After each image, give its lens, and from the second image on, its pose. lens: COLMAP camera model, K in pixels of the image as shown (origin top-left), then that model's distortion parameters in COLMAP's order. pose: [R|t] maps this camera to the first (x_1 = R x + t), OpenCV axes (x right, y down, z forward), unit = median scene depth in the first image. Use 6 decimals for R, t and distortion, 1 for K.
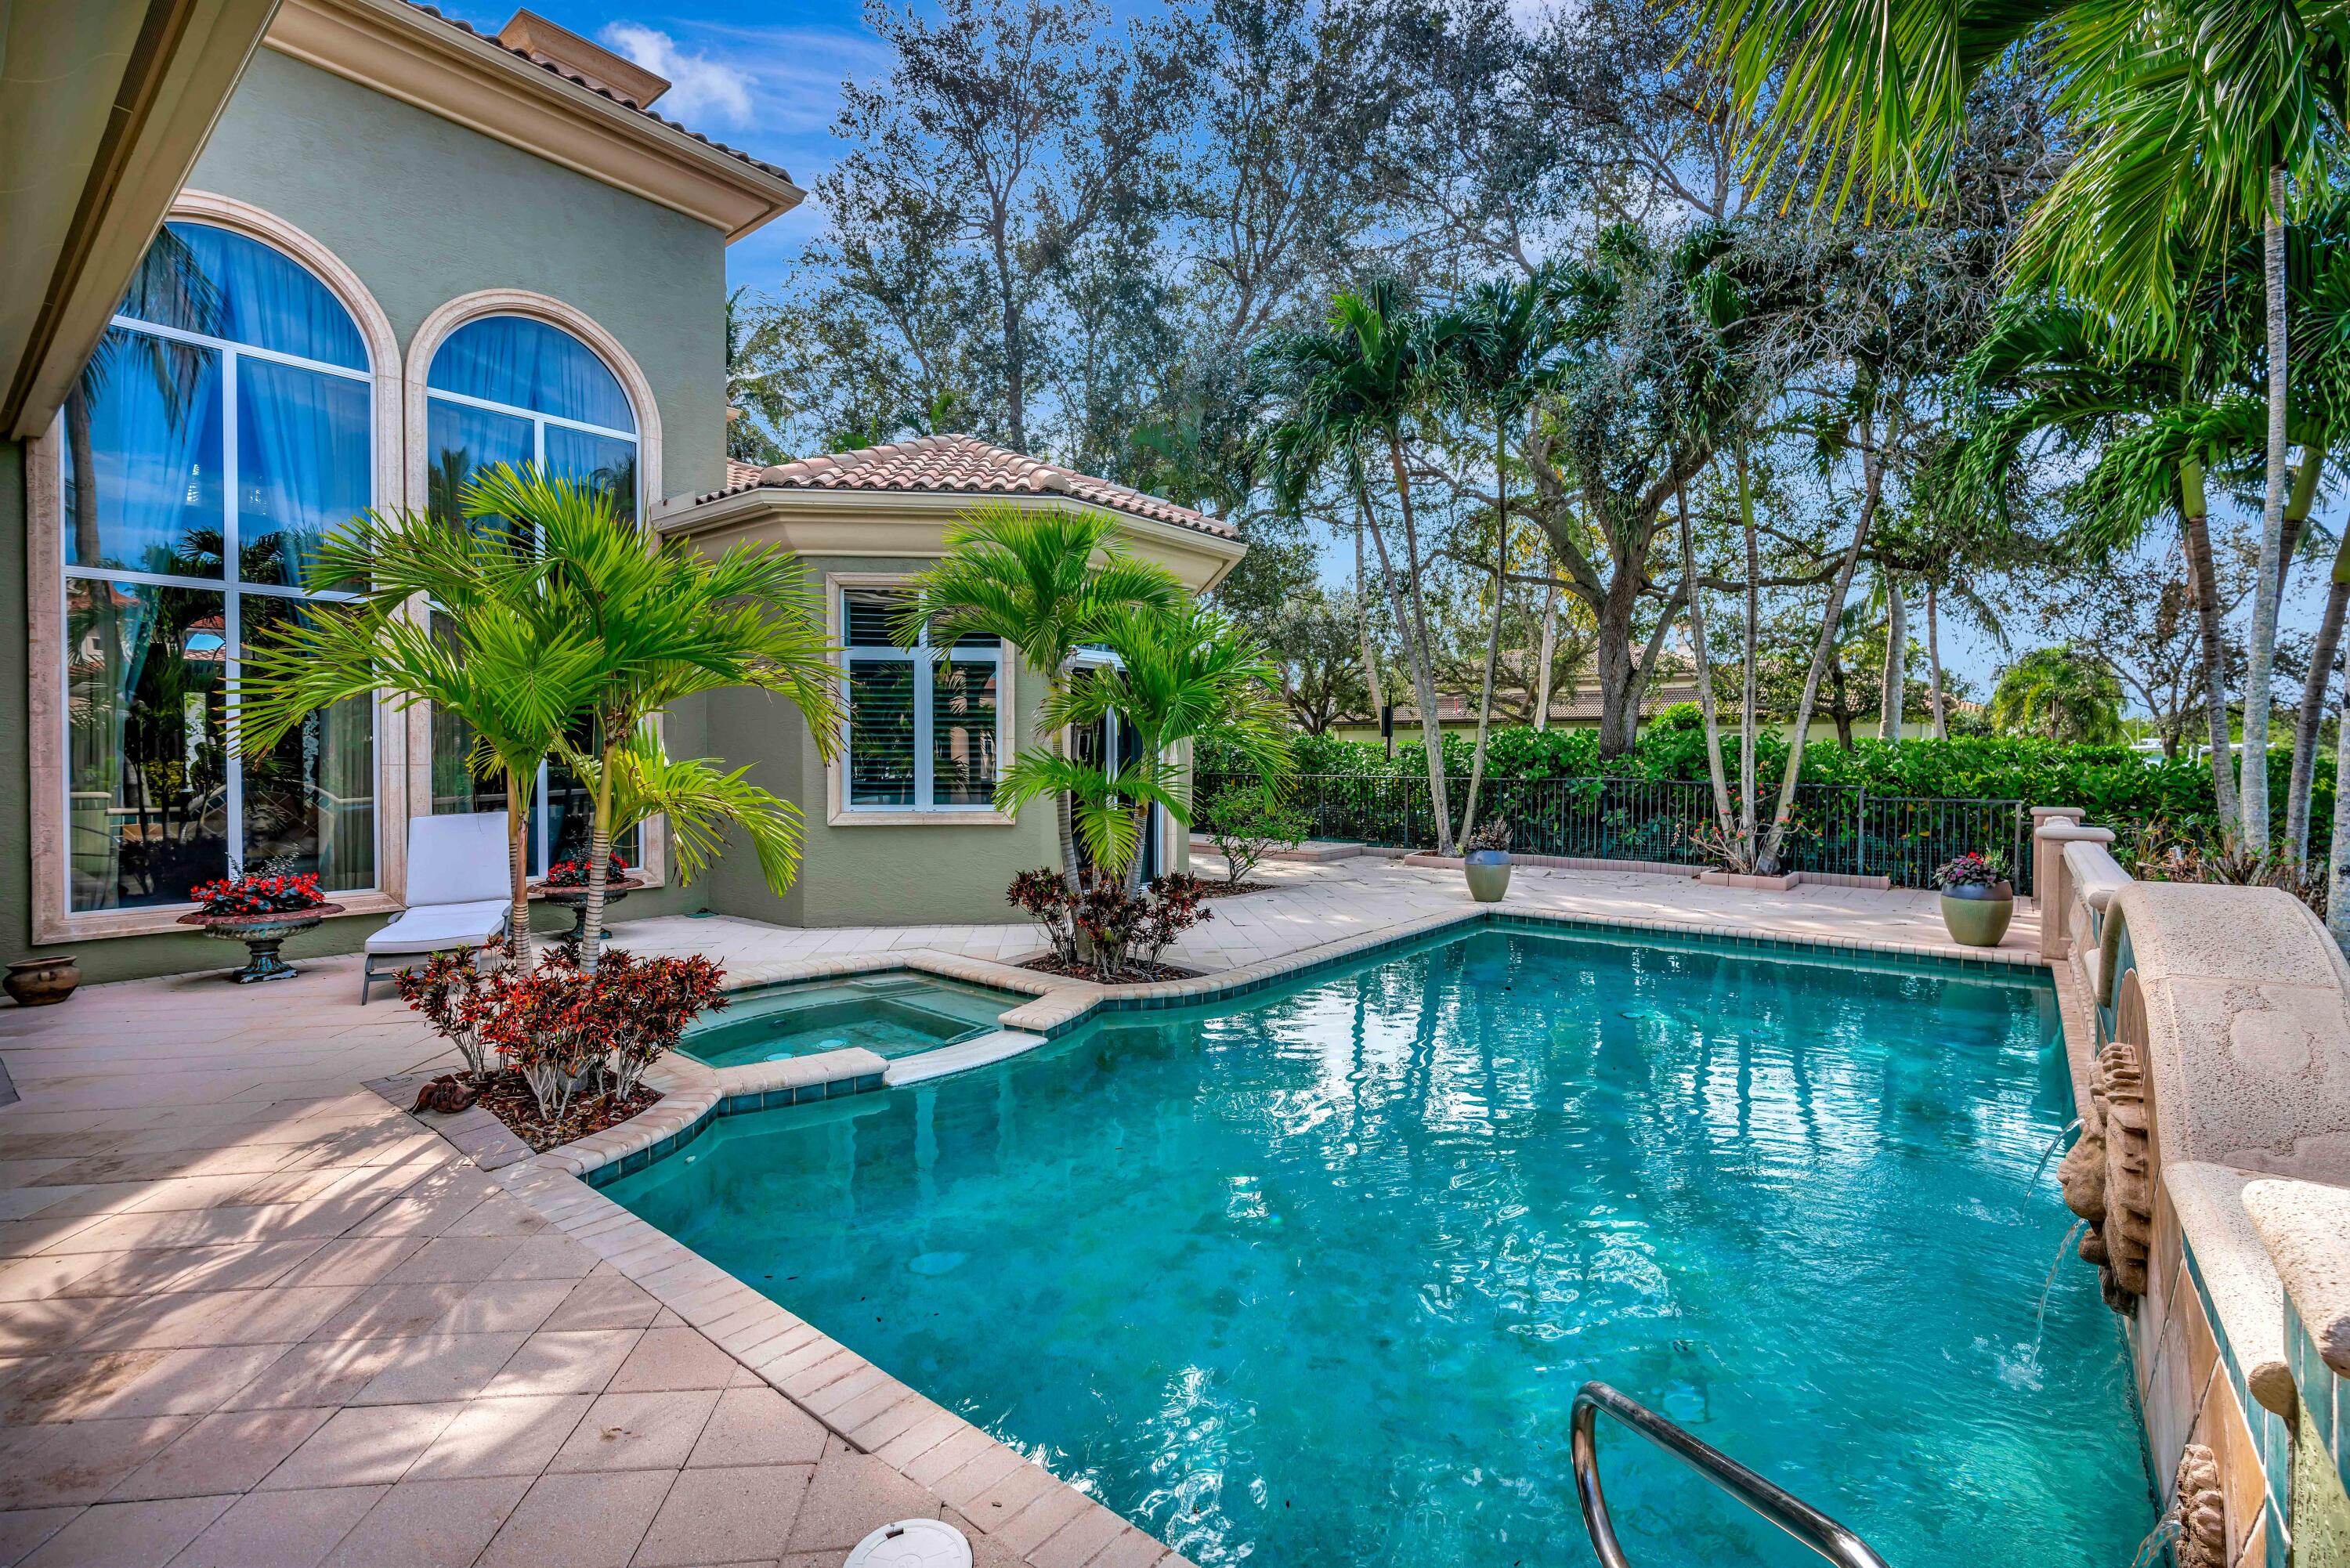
lens RADIAL K [[1057.9, 0, 1182.5], [0, 1057.9, 753.9], [0, 0, 1]] dist [-0.017865, 0.007828]
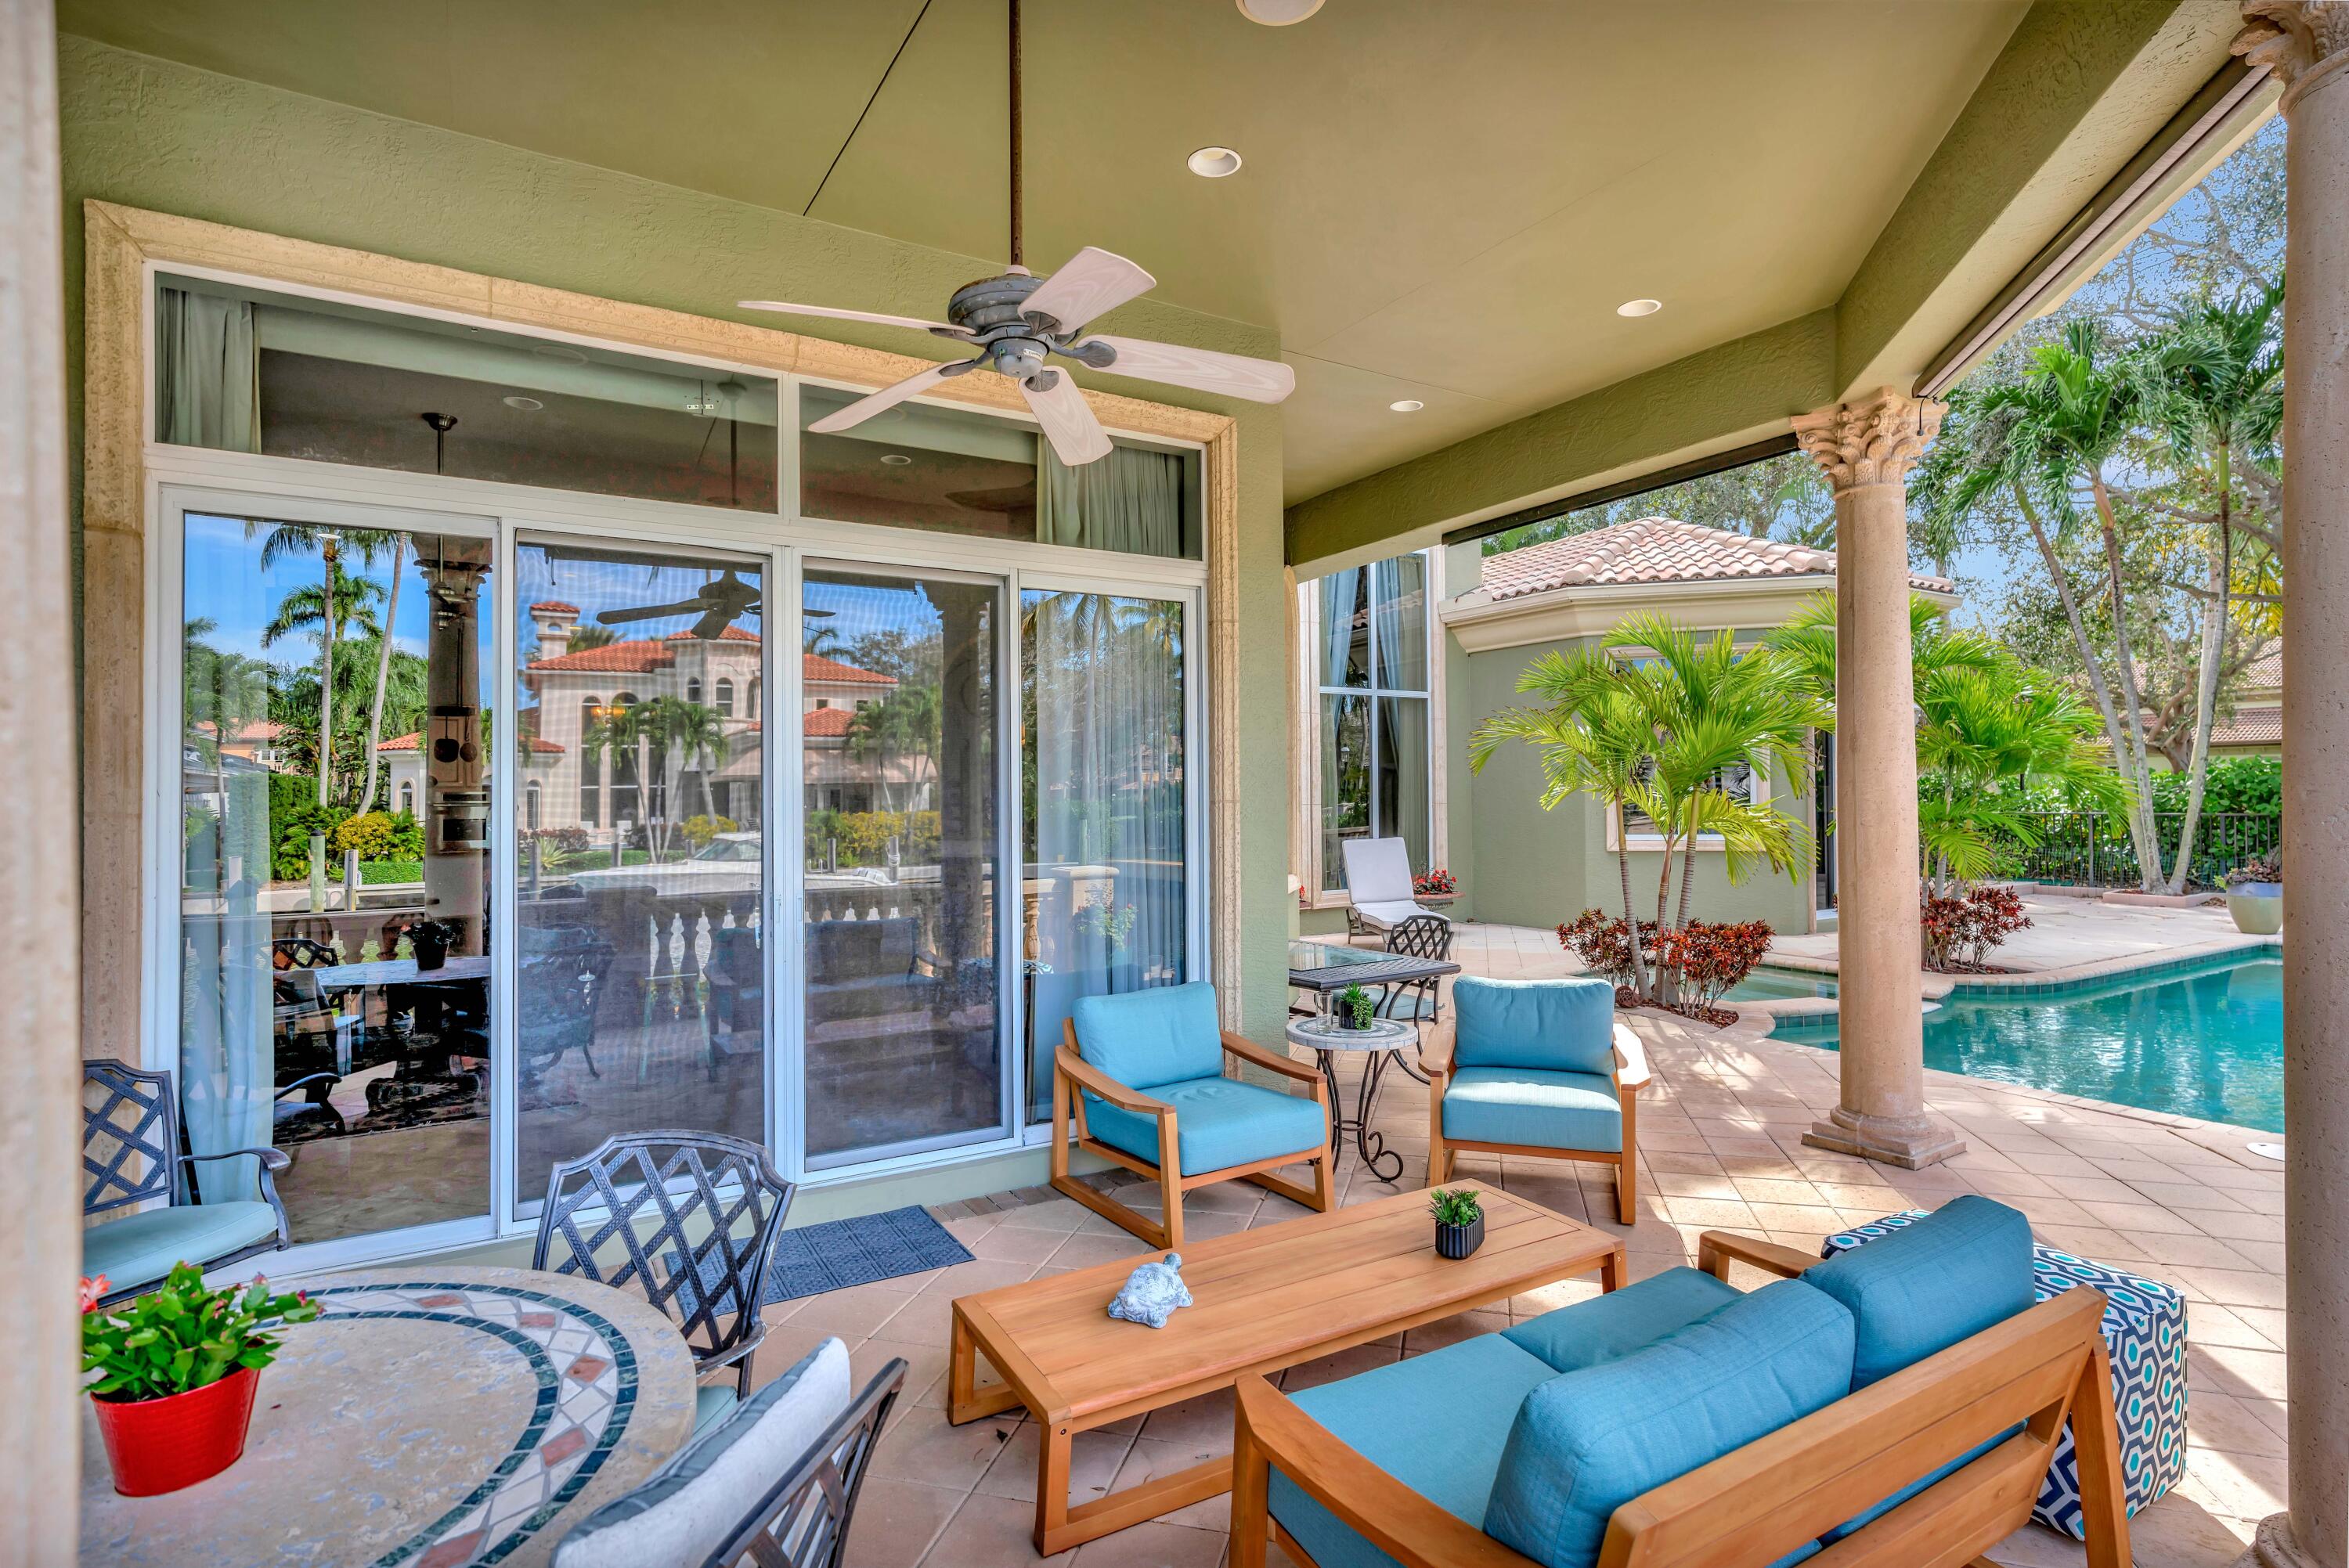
lens RADIAL K [[1114.4, 0, 1173.8], [0, 1114.4, 768.9], [0, 0, 1]] dist [-0.000705, 0.000180]
pose [[0.931746, -0.014730, -0.362812, -0.286631], [0.007184, 0.999729, -0.022139, -0.000785], [0.363039, 0.018022, 0.931600, -0.364441]]
